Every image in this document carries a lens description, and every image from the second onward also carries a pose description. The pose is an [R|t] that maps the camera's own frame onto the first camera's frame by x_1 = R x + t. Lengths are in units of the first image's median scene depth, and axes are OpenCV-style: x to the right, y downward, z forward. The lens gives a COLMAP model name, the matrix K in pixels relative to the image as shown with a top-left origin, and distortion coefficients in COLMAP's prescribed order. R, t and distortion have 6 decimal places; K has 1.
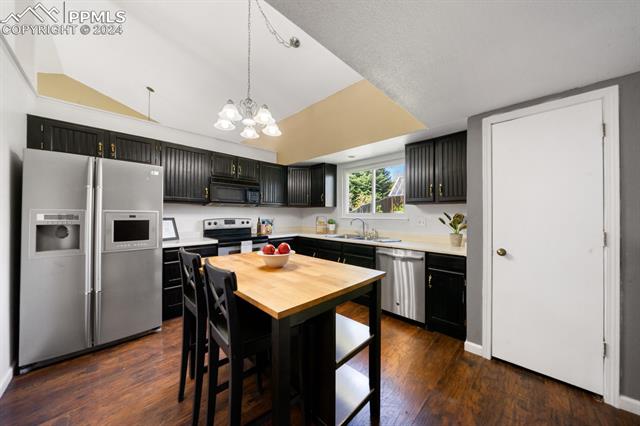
lens RADIAL K [[222.2, 0, 320.0], [0, 222.2, 213.0], [0, 0, 1]] dist [-0.000439, -0.000019]
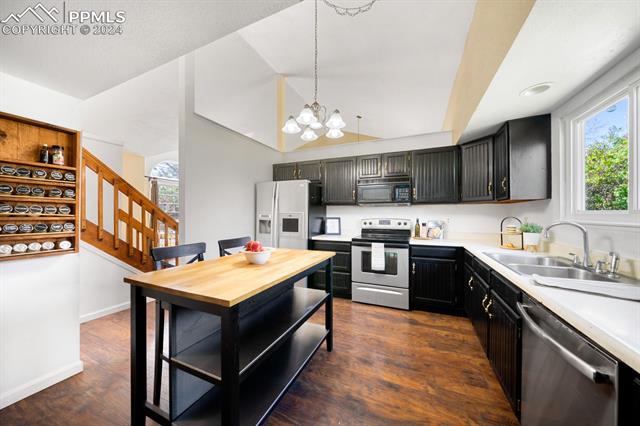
lens RADIAL K [[220.2, 0, 321.1], [0, 220.2, 215.7], [0, 0, 1]] dist [-0.000989, -0.000032]
pose [[0.369027, 0.001294, -0.929418, 0.400863], [0.006176, 0.999974, 0.003845, 0.005825], [0.929398, -0.007159, 0.369009, 0.403803]]
